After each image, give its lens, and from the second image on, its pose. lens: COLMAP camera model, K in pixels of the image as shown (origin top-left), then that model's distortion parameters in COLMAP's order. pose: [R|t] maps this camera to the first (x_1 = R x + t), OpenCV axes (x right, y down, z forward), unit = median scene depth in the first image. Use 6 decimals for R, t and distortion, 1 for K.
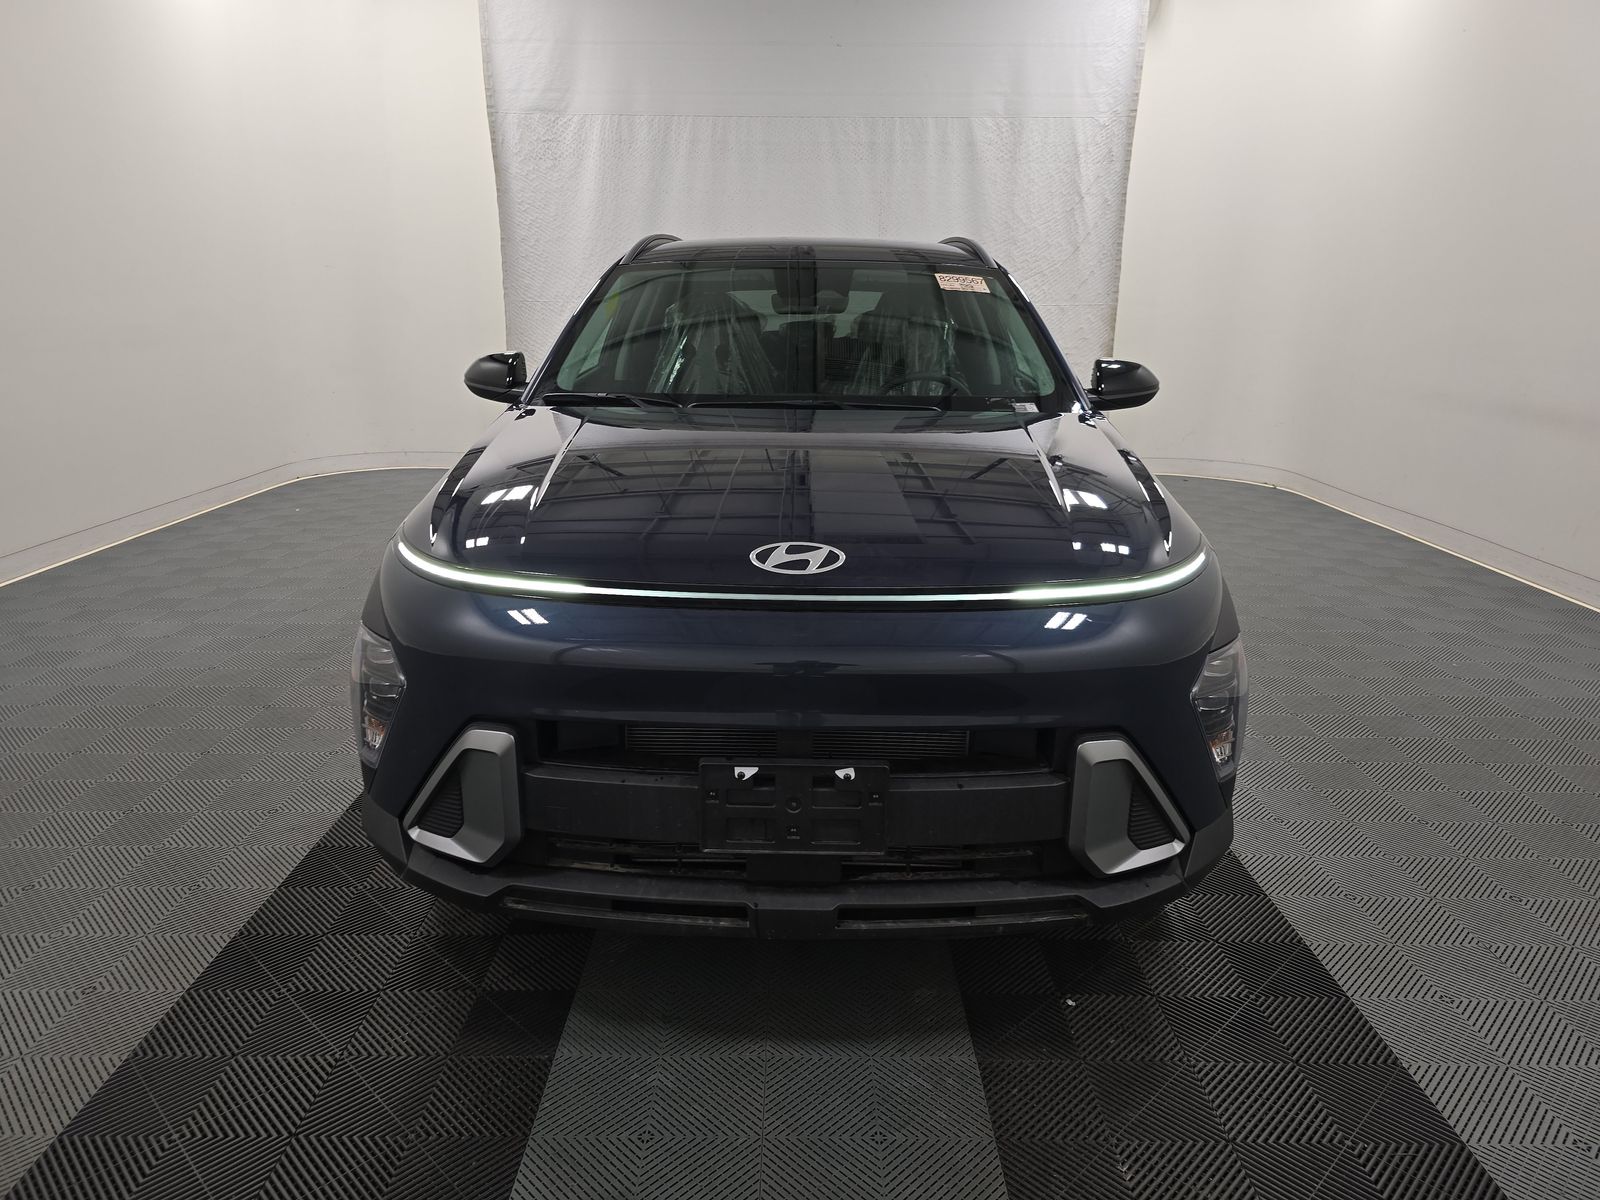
lens RADIAL K [[1089.7, 0, 807.4], [0, 1089.7, 592.4], [0, 0, 1]] dist [0.013186, 0.000995]
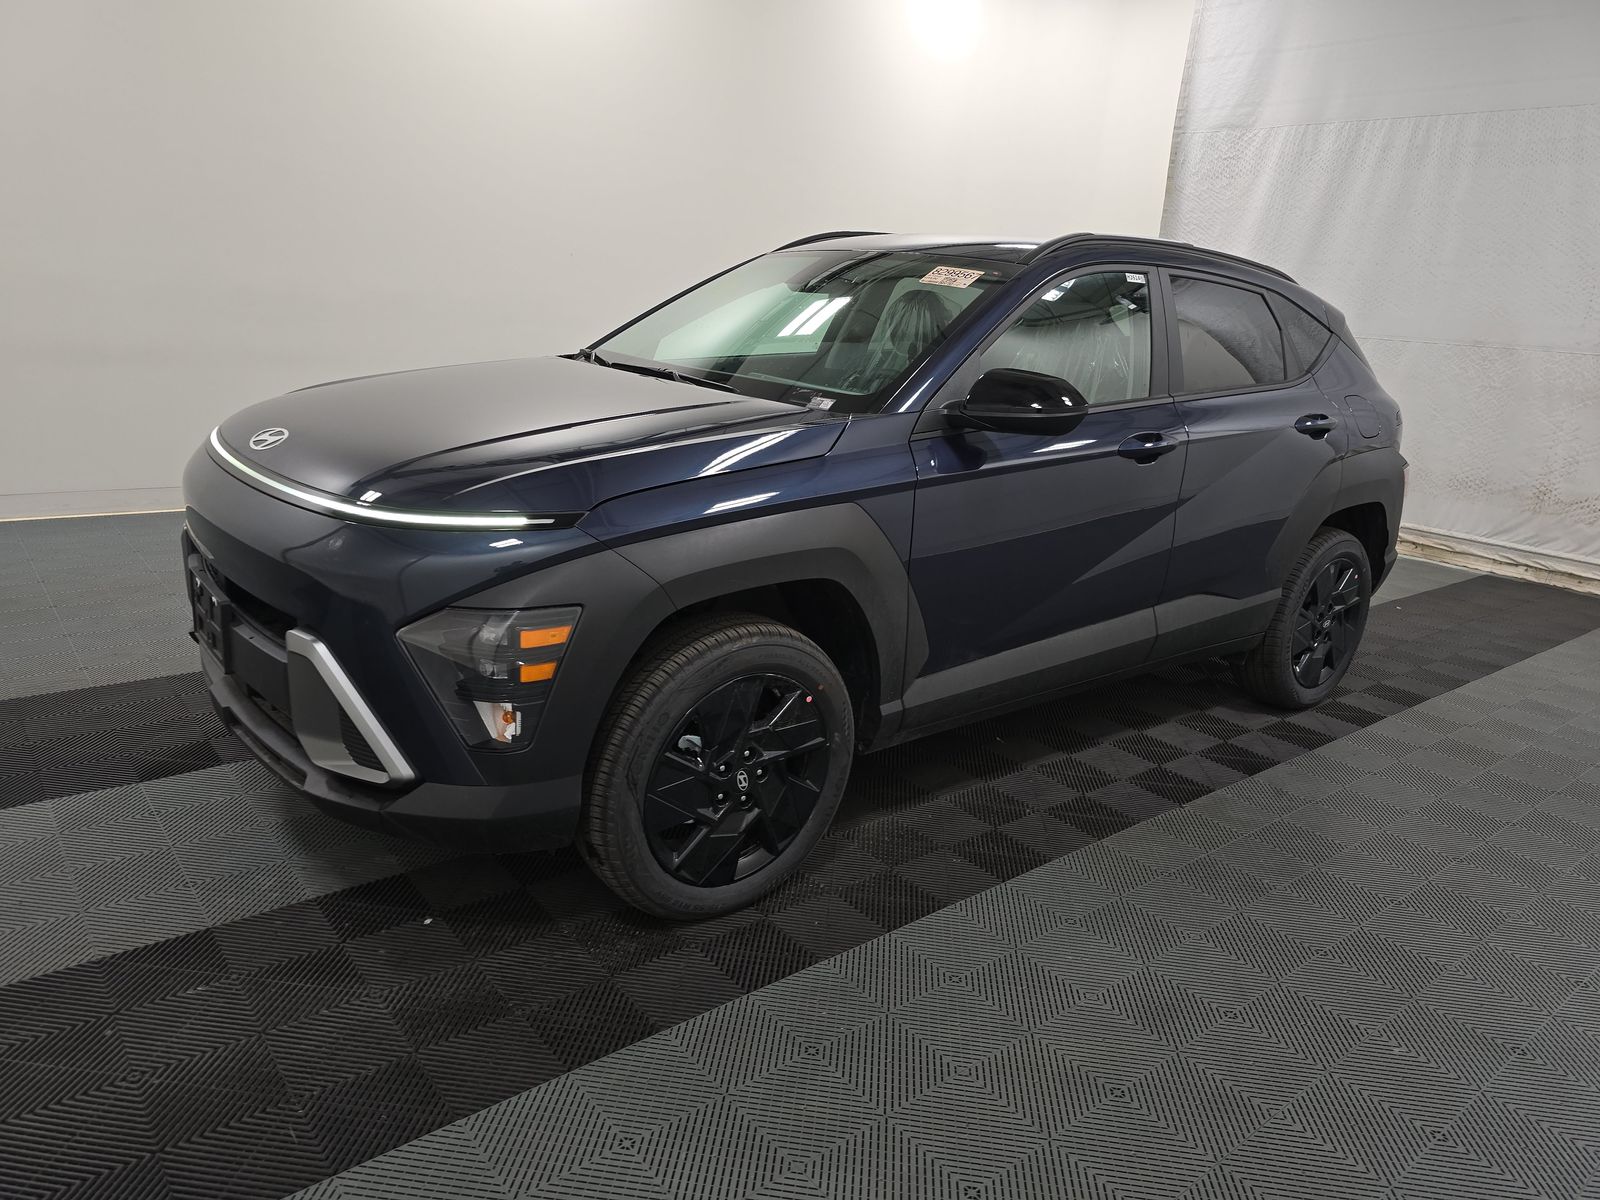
lens RADIAL K [[1089.7, 0, 804.3], [0, 1089.7, 593.5], [0, 0, 1]] dist [0.013186, 0.000995]
pose [[0.636210, 0.234116, -0.735137, 0.322992], [-0.256418, 0.962846, 0.084721, -0.032304], [0.727658, 0.134602, 0.672604, 0.137258]]
